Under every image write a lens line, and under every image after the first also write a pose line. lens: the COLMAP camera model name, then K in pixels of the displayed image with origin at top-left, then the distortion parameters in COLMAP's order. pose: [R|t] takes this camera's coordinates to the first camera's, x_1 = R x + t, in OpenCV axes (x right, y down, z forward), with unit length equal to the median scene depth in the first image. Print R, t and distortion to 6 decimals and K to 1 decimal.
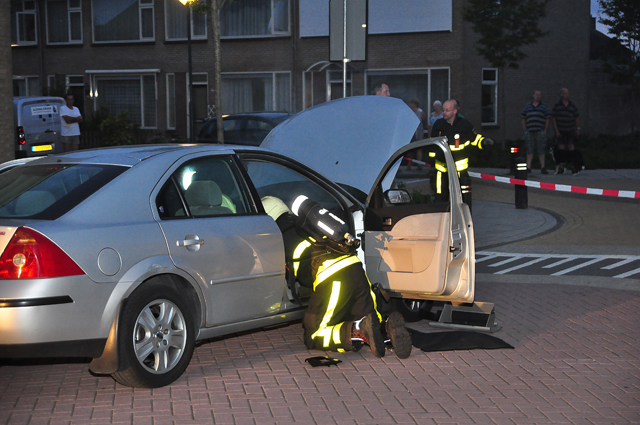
lens RADIAL K [[1430.1, 0, 320.0], [0, 1430.1, 212.5], [0, 0, 1]] dist [0.360909, 0.357912]
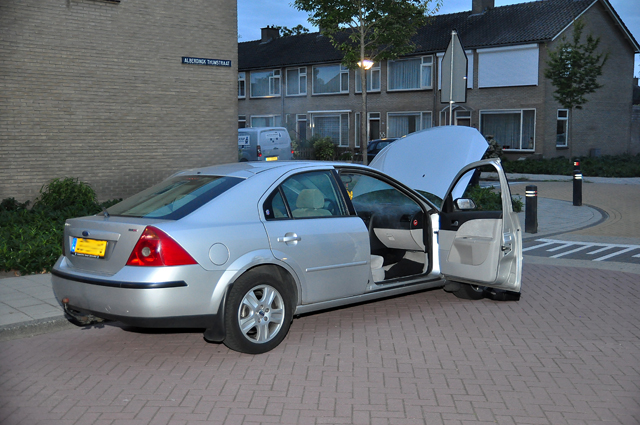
lens RADIAL K [[872.8, 0, 320.0], [0, 872.8, 212.5], [0, 0, 1]] dist [0.151013, 0.041880]
pose [[0.988275, 0.023247, -0.150902, 0.043034], [-0.020767, 0.999622, 0.017991, -0.014044], [0.151263, -0.014646, 0.988385, 0.197081]]
